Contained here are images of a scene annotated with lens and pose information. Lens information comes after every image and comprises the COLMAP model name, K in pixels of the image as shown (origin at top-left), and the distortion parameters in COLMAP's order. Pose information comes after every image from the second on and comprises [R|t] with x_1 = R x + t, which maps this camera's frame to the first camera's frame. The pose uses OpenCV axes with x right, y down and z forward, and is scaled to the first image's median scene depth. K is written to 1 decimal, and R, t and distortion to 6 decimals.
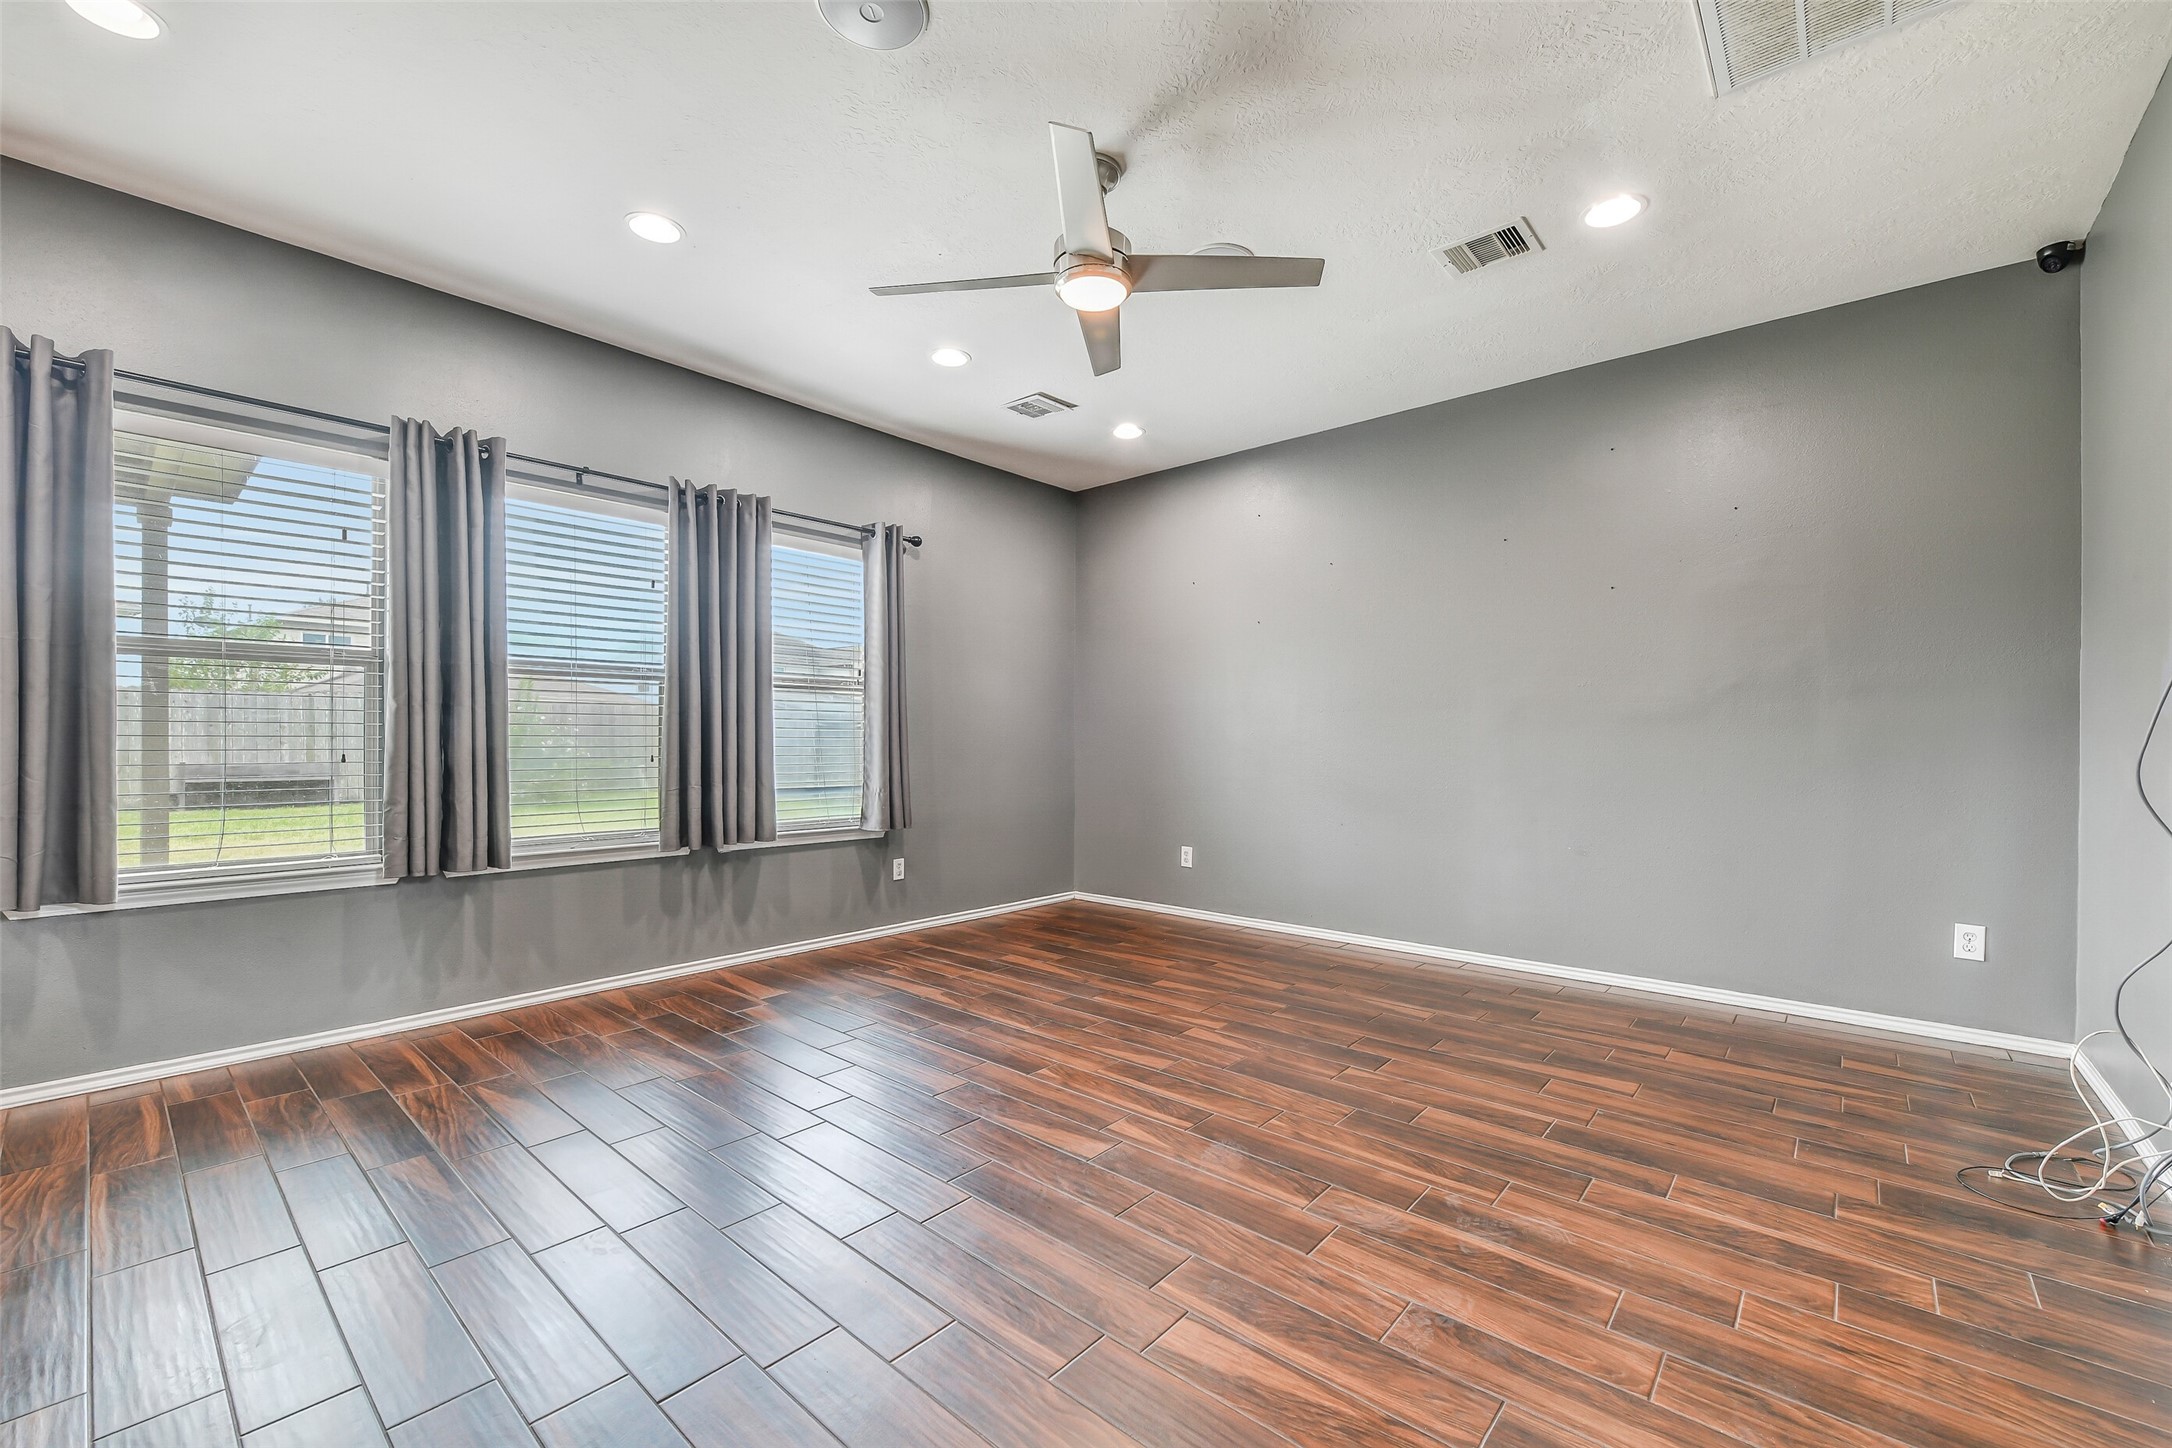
lens RADIAL K [[870.9, 0, 1076.8], [0, 870.9, 733.8], [0, 0, 1]] dist [-0.001563, -0.001219]
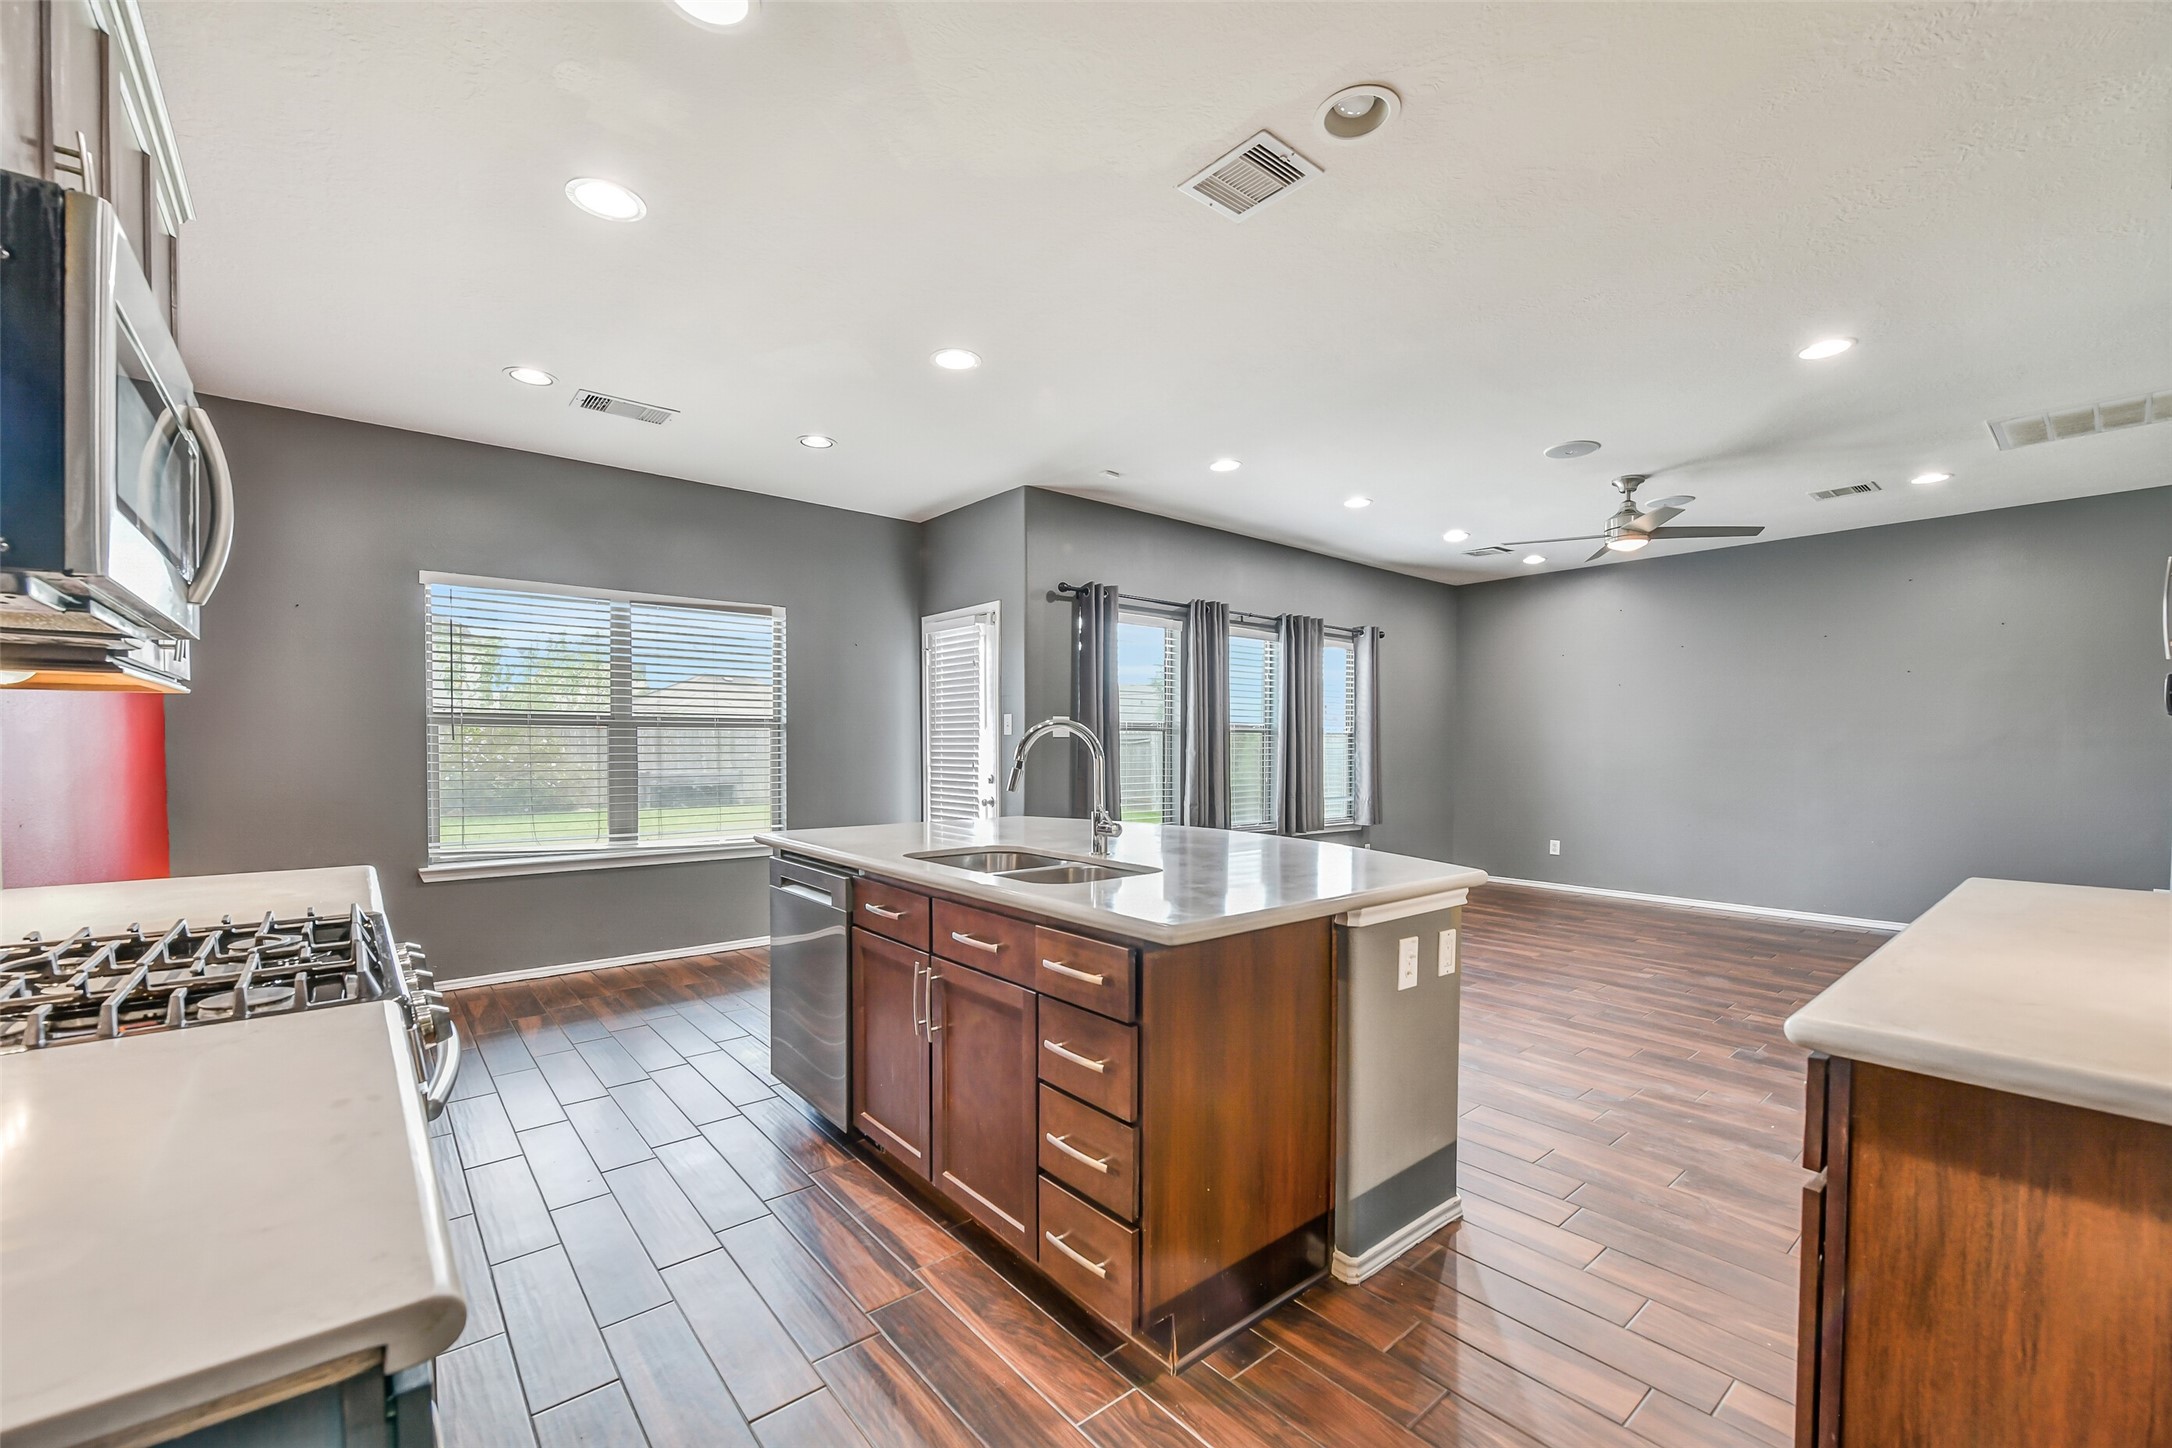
lens RADIAL K [[870.9, 0, 1094.6], [0, 870.9, 755.2], [0, 0, 1]] dist [-0.001563, -0.001219]
pose [[0.988580, 0.003839, -0.150650, -0.649470], [-0.001677, 0.999894, 0.014478, -0.048239], [0.150689, -0.014060, 0.988481, -0.825133]]
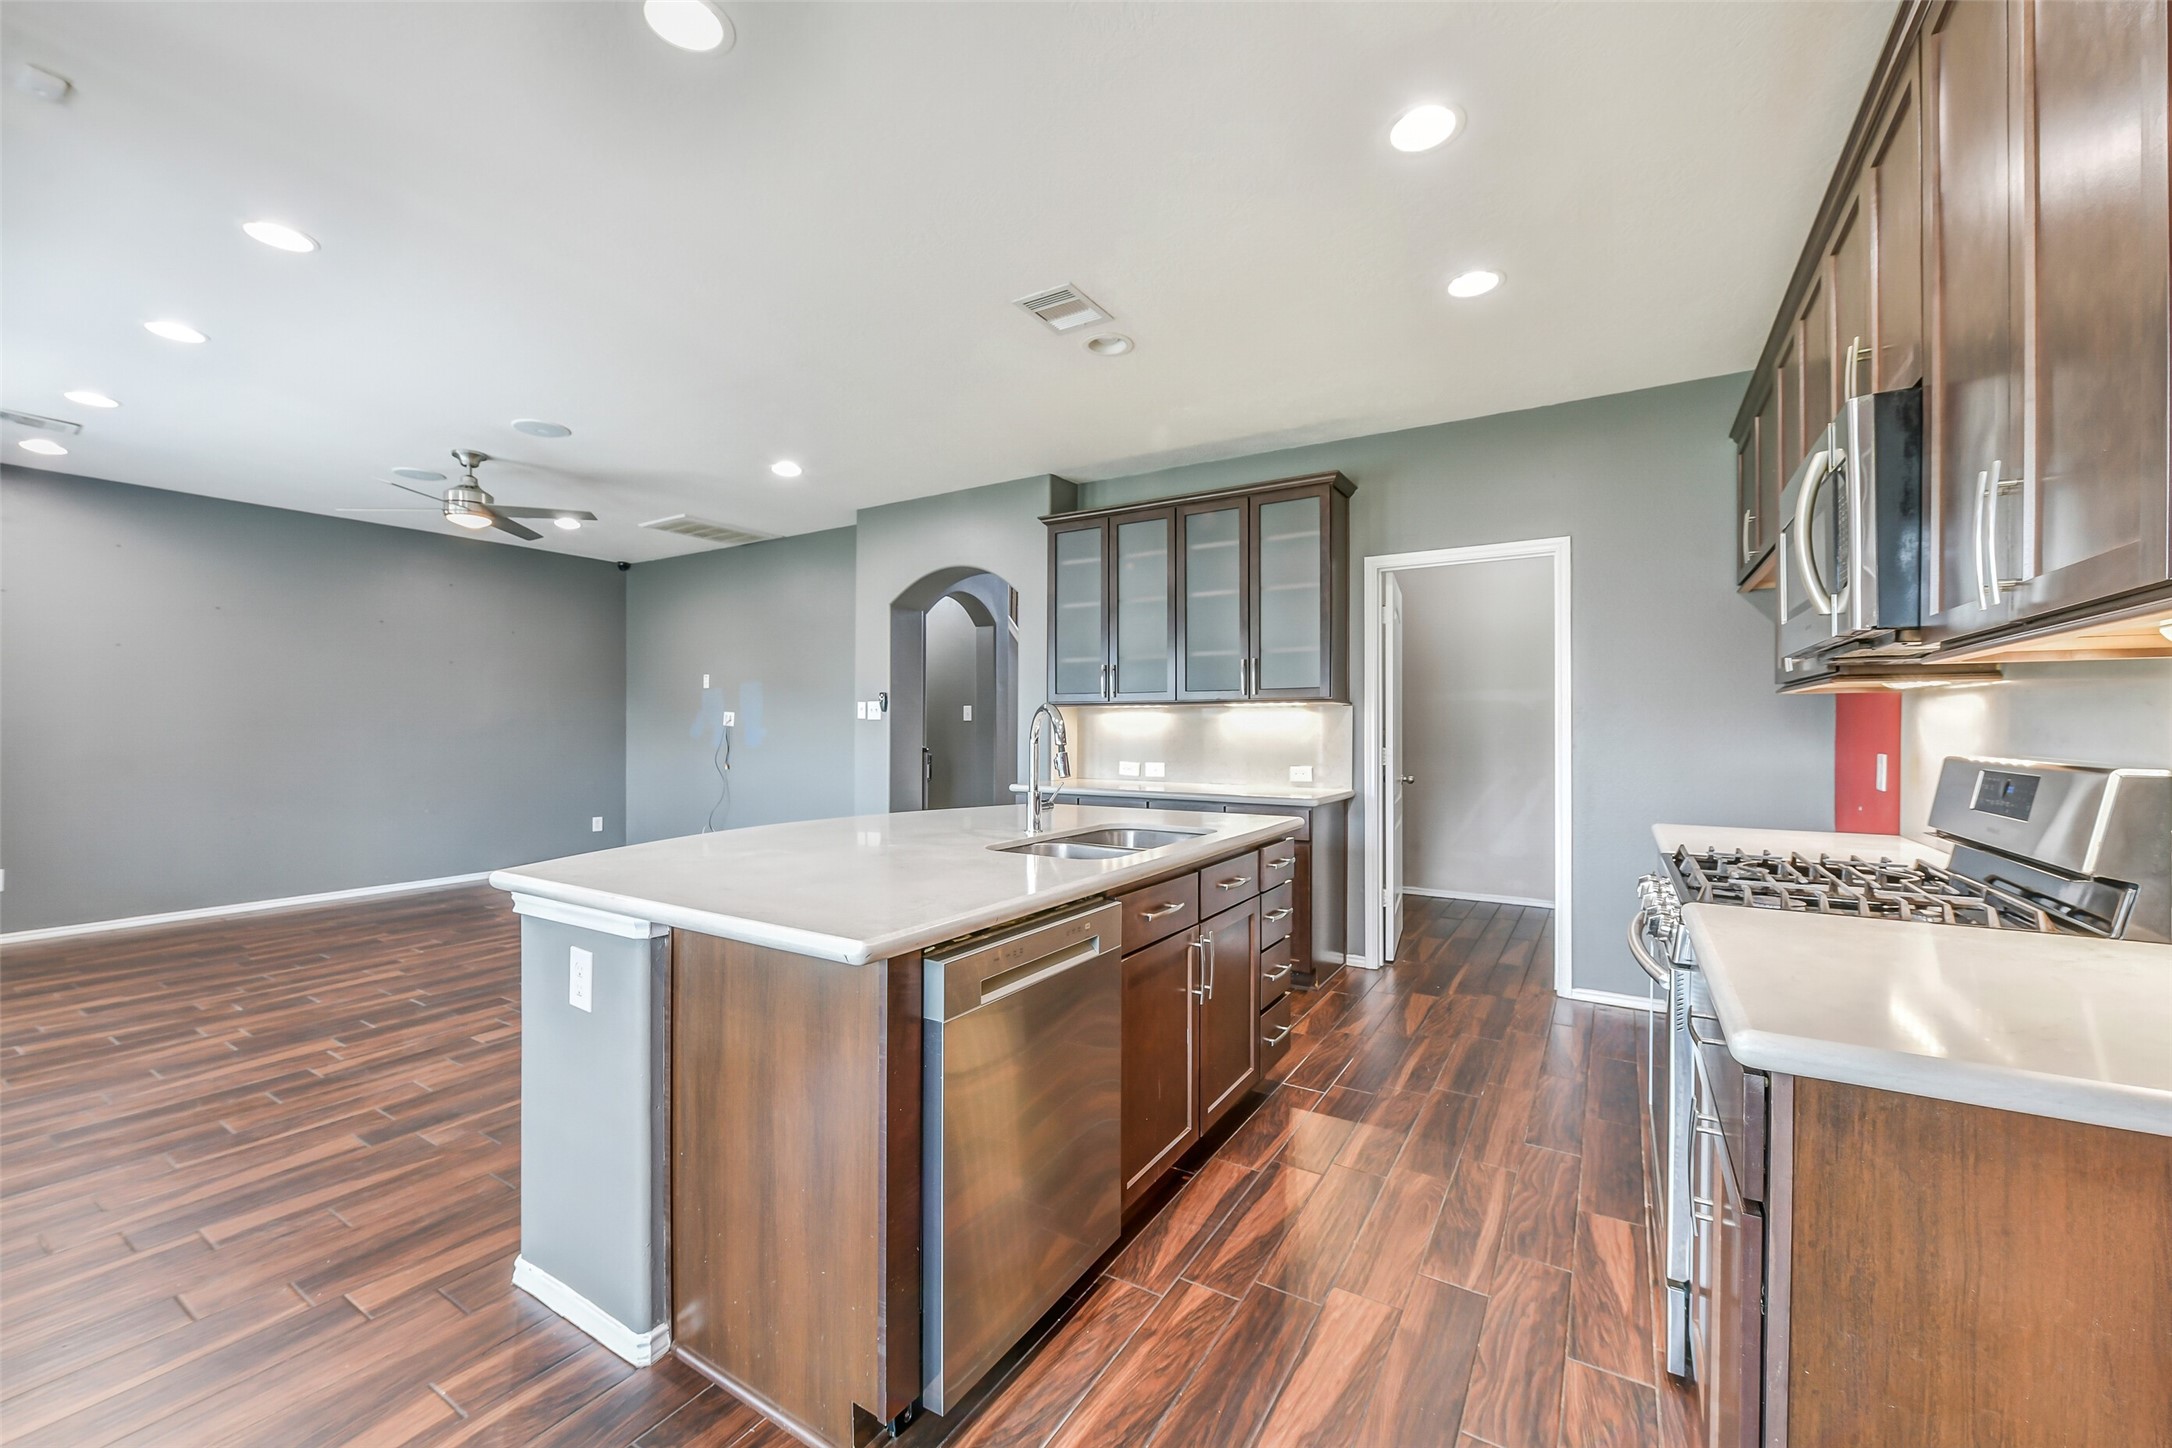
lens RADIAL K [[870.9, 0, 1064.6], [0, 870.9, 708.4], [0, 0, 1]] dist [-0.001563, -0.001219]
pose [[-0.146406, 0.020004, 0.989022, -1.540998], [-0.004591, 0.999771, -0.020901, -0.047170], [-0.989214, -0.007601, -0.146281, 0.001176]]
